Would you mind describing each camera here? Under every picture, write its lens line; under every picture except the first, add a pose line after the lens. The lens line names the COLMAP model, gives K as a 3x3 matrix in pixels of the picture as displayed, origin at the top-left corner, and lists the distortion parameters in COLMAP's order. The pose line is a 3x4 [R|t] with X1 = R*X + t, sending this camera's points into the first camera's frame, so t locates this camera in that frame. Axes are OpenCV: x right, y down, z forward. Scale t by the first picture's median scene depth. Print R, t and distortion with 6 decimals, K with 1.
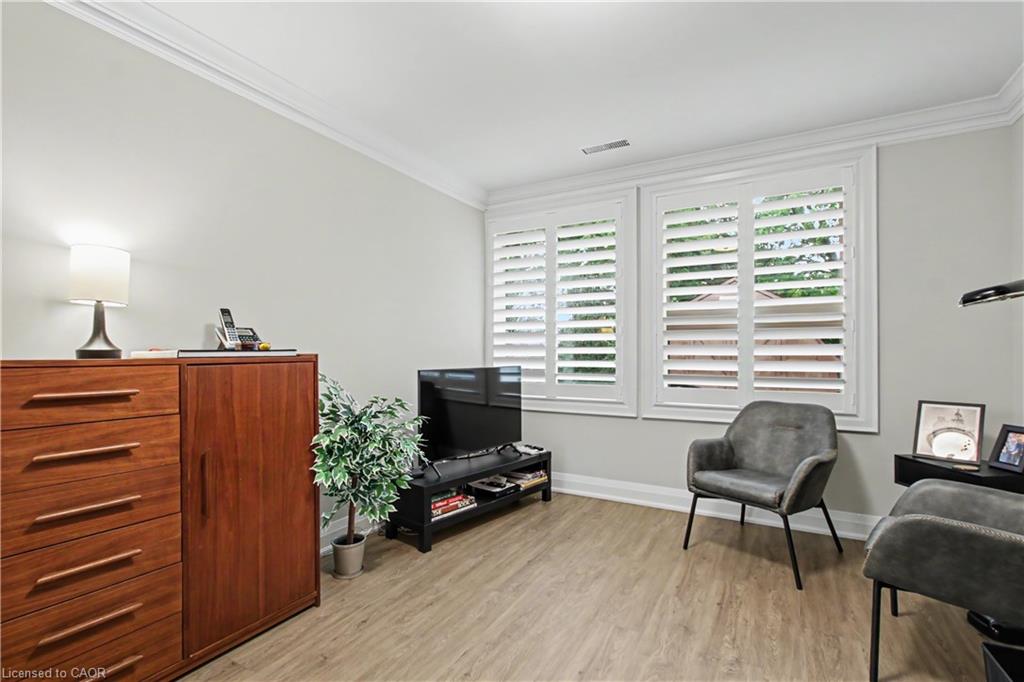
lens RADIAL K [[474.5, 0, 510.1], [0, 474.5, 359.1], [0, 0, 1]] dist [0.000101, 0.000141]
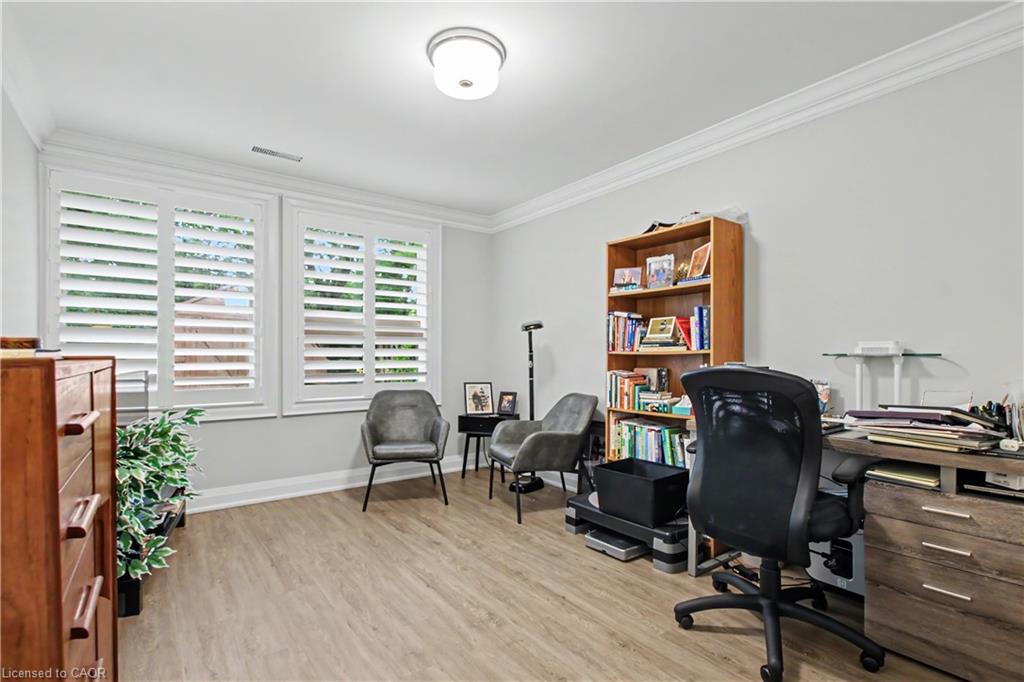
lens RADIAL K [[485.0, 0, 510.9], [0, 485.0, 367.6], [0, 0, 1]] dist [0.020709, -0.008993]
pose [[0.423671, -0.028964, 0.905353, -0.613753], [0.005096, 0.999549, 0.029593, -0.017316], [-0.905802, -0.007924, 0.423628, 0.098728]]
